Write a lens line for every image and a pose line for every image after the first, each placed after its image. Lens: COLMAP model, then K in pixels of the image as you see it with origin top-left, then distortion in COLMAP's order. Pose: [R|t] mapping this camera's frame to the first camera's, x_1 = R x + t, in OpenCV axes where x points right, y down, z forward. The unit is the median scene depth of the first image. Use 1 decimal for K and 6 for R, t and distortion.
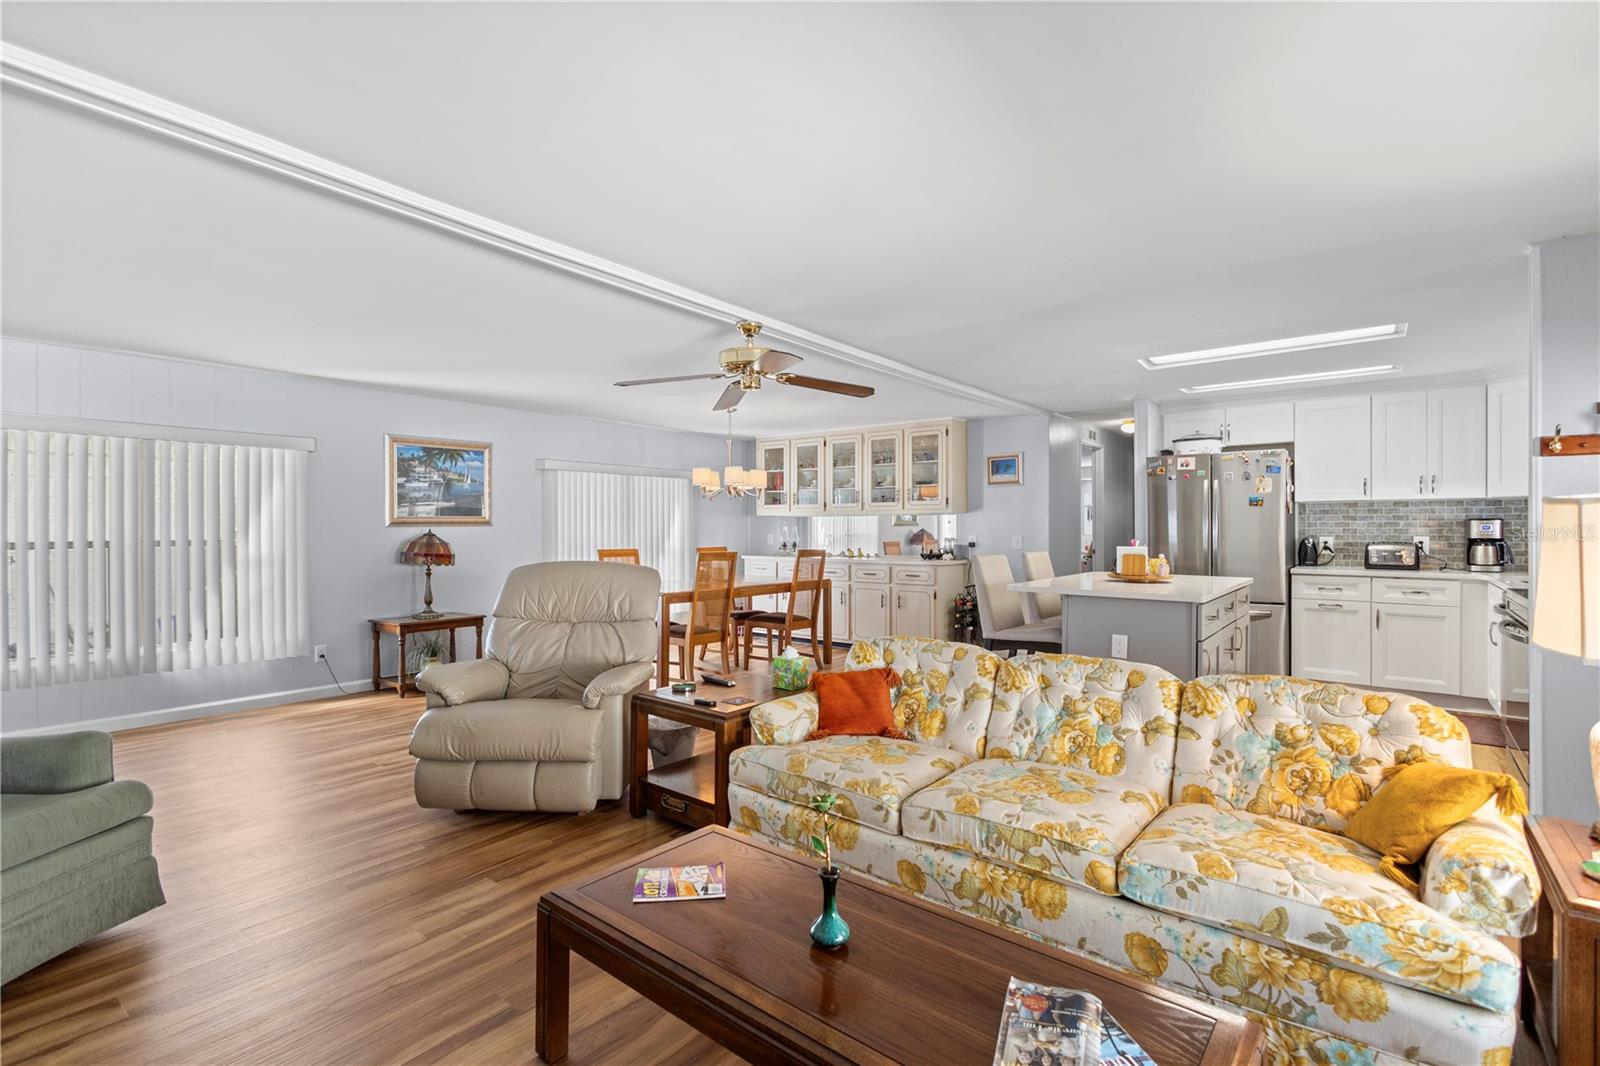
lens RADIAL K [[750.2, 0, 800.0], [0, 750.2, 533.0], [0, 0, 1]] dist [0.014483, 0.000342]
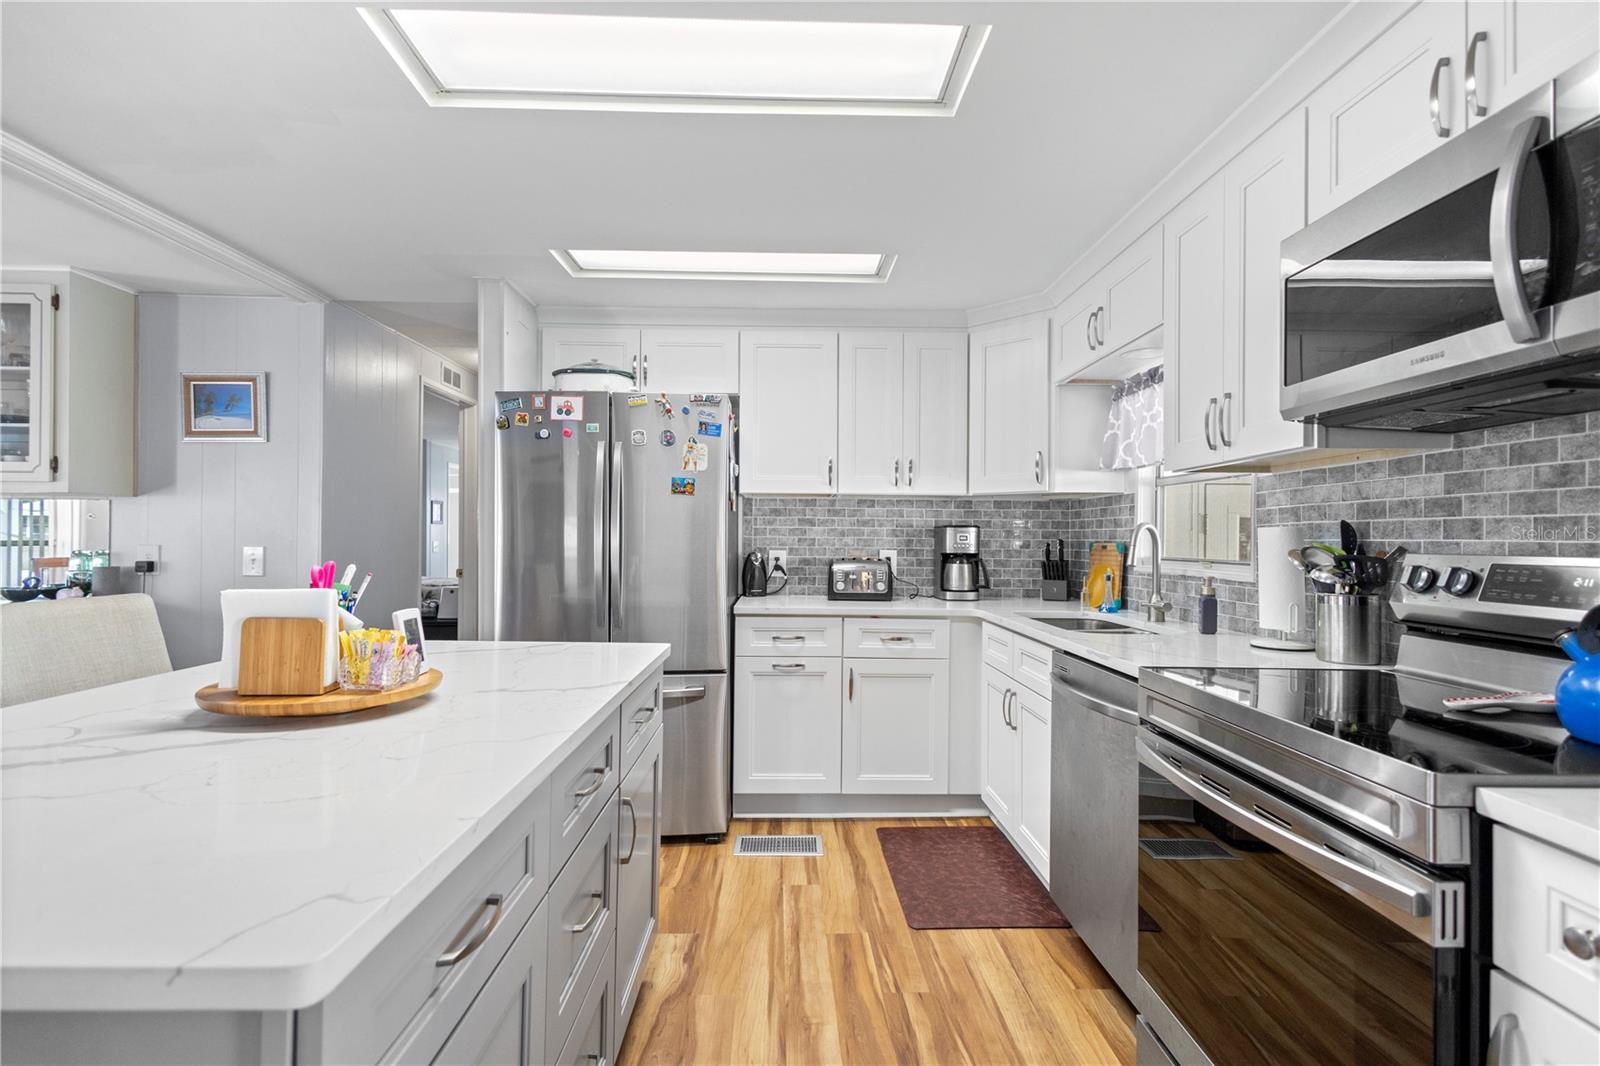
lens RADIAL K [[750.2, 0, 800.0], [0, 750.2, 533.0], [0, 0, 1]] dist [0.014483, 0.000342]
pose [[0.776845, 0.014187, 0.629532, 0.323425], [-0.005930, 0.999867, -0.015215, -0.000134], [-0.629664, 0.008087, 0.776825, 0.516256]]
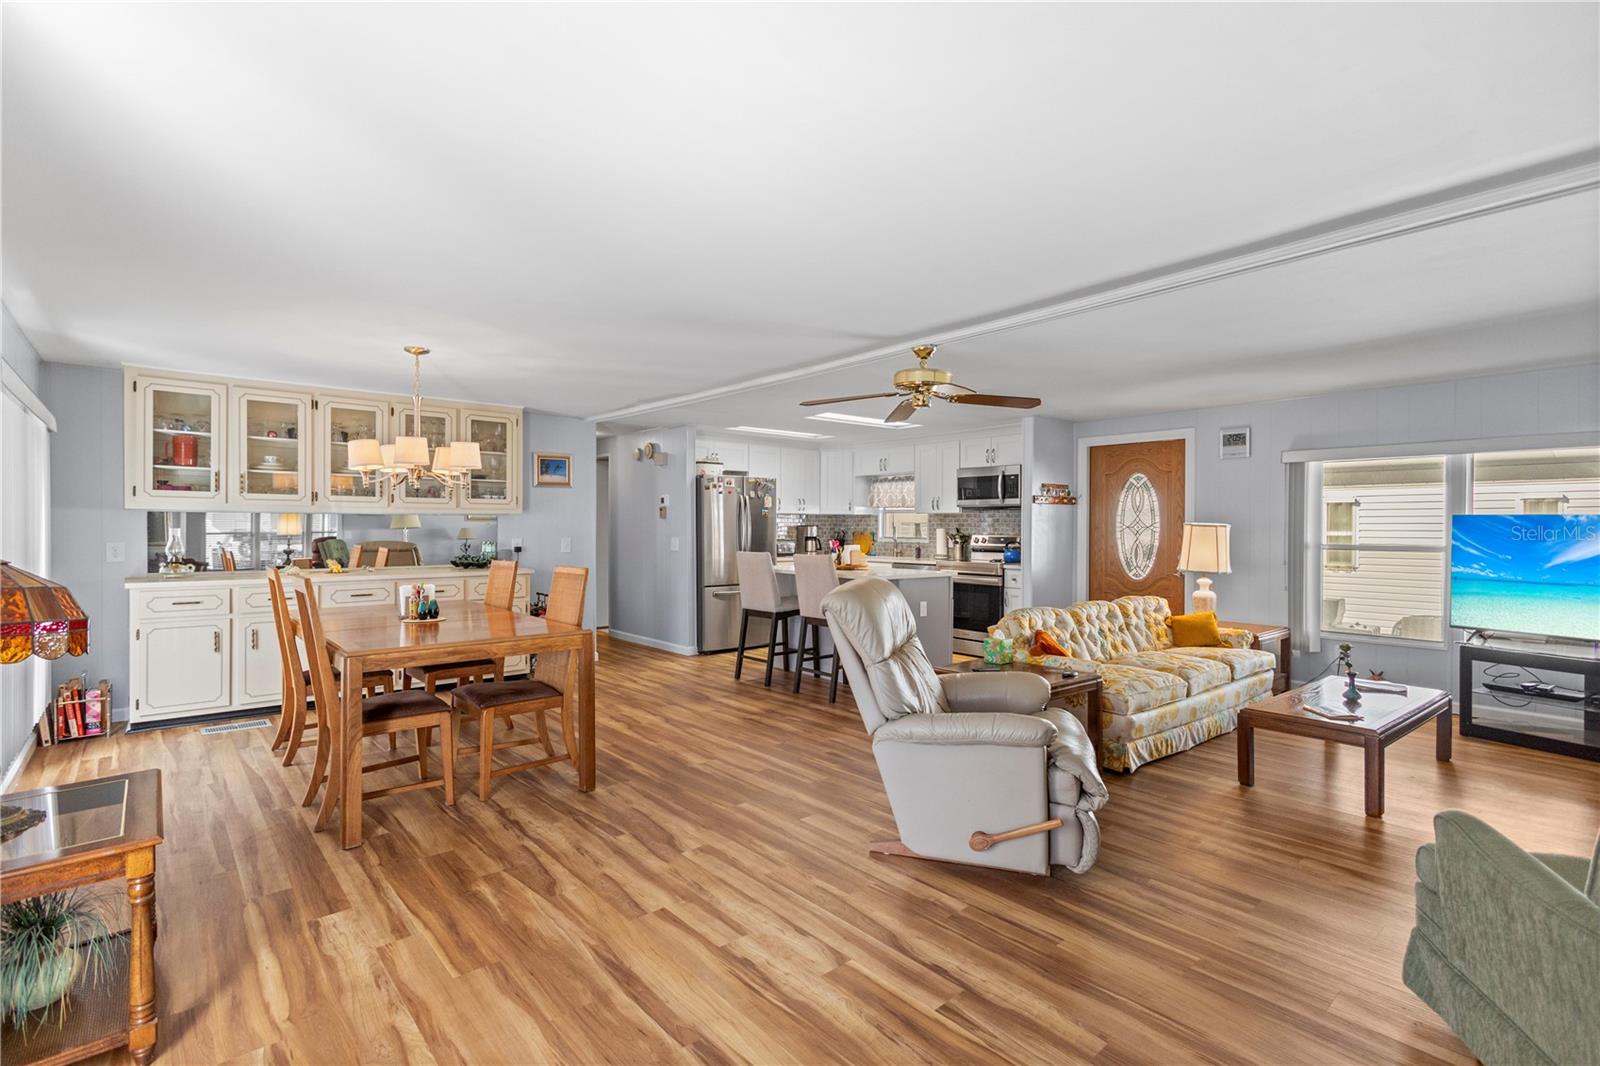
lens RADIAL K [[750.2, 0, 800.0], [0, 750.2, 533.0], [0, 0, 1]] dist [0.014483, 0.000342]
pose [[0.194945, -0.008037, 0.980781, -0.782947], [0.001583, 0.999968, 0.007879, -0.014083], [-0.980813, 0.000017, 0.194952, 0.642722]]
